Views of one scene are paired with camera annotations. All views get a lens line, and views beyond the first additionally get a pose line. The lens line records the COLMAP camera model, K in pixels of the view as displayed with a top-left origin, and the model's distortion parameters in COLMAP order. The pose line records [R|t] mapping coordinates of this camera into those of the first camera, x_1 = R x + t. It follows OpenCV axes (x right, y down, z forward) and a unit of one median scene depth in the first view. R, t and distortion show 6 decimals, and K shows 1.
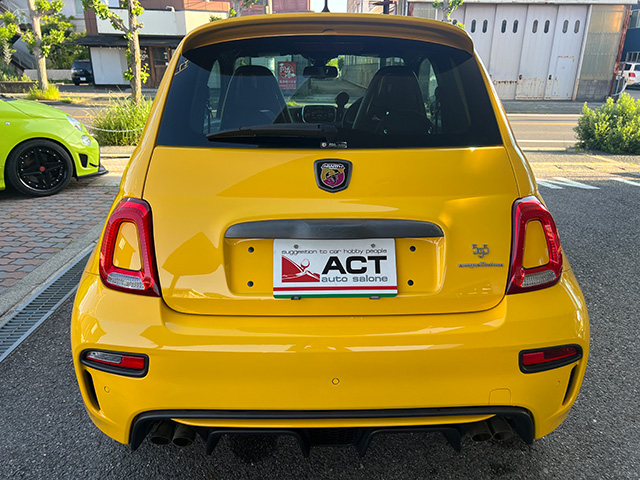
lens RADIAL K [[483.0, 0, 315.1], [0, 483.0, 237.4], [0, 0, 1]] dist [0.051157, -0.069250]
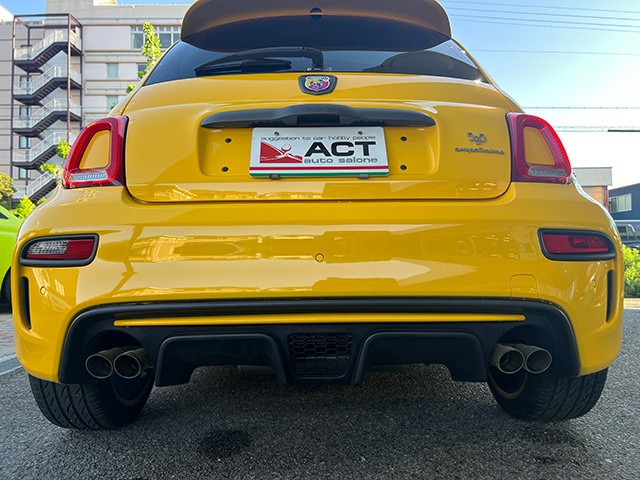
lens RADIAL K [[484.5, 0, 317.9], [0, 484.5, 229.4], [0, 0, 1]] dist [0.001471, -0.000225]
pose [[0.999906, -0.010024, -0.009404, 0.045895], [0.005665, 0.923938, -0.382501, 0.543605], [0.012523, 0.382412, 0.923907, 0.214348]]
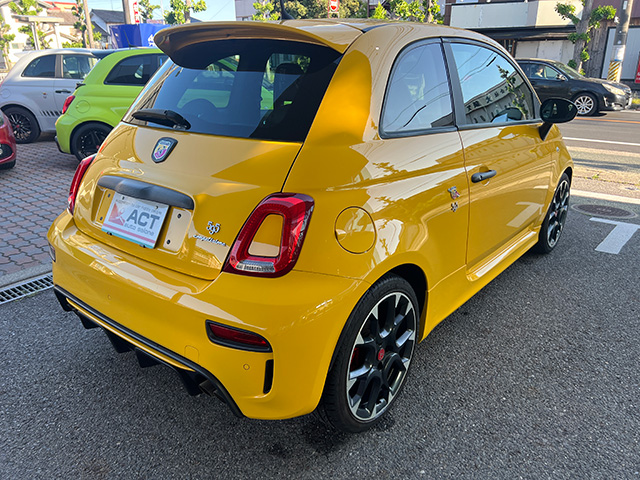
lens RADIAL K [[484.5, 0, 317.9], [0, 484.5, 229.4], [0, 0, 1]] dist [0.001471, -0.000225]
pose [[0.776546, 0.201478, -0.596978, 1.231624], [-0.201285, 0.977172, 0.067962, -0.099174], [0.597043, 0.067387, 0.799374, 0.237438]]
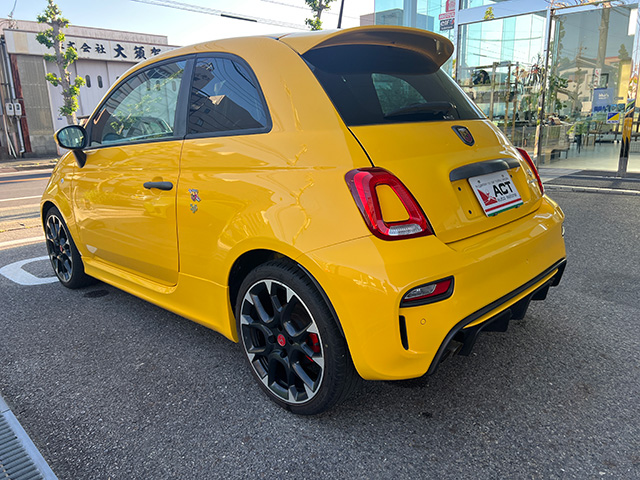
lens RADIAL K [[483.0, 0, 315.1], [0, 483.0, 237.4], [0, 0, 1]] dist [0.051157, -0.069250]
pose [[0.716188, -0.186268, 0.672591, -1.369152], [0.257986, 0.966122, -0.007150, 0.062679], [-0.648474, 0.178640, 0.739979, 0.289517]]
